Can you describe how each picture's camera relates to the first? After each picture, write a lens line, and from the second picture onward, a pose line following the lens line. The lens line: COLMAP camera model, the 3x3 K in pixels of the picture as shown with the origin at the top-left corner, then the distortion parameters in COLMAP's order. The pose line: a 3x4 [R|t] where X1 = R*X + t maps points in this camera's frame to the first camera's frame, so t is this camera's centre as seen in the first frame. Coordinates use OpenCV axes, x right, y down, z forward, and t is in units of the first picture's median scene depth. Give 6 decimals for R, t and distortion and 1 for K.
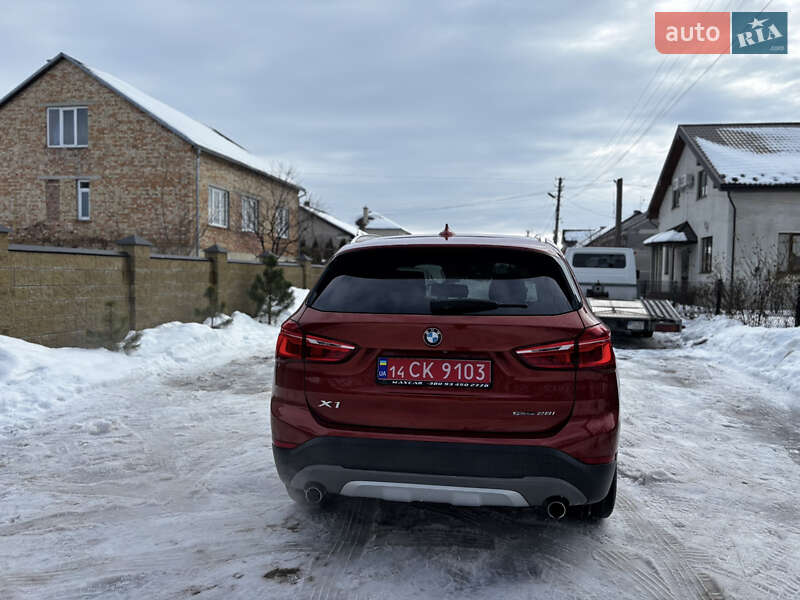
lens RADIAL K [[598.4, 0, 403.7], [0, 598.4, 296.7], [0, 0, 1]] dist [0.058528, -0.062388]
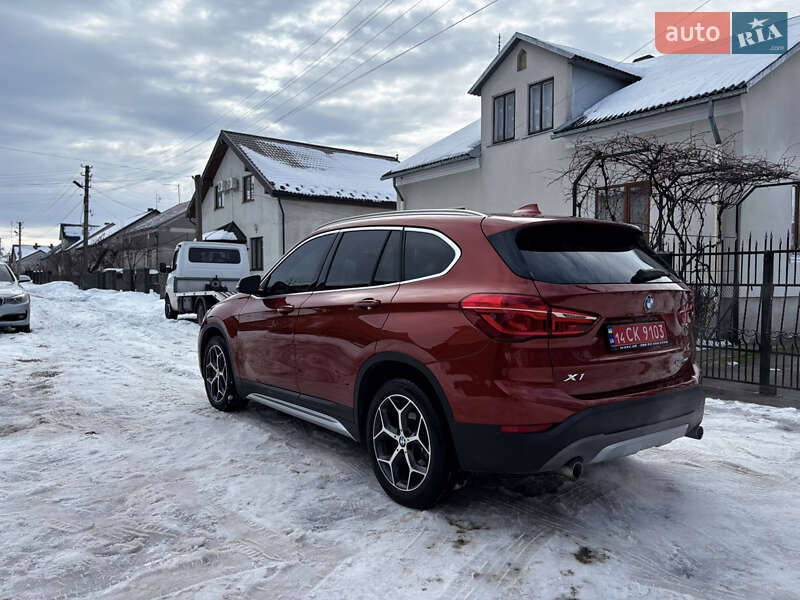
lens RADIAL K [[599.7, 0, 395.2], [0, 599.7, 300.8], [0, 0, 1]] dist [0.057535, -0.068335]
pose [[0.705023, -0.036403, 0.708250, -0.401749], [0.031569, 0.999303, 0.019938, 0.009438], [-0.708482, 0.008302, 0.705680, 0.198171]]
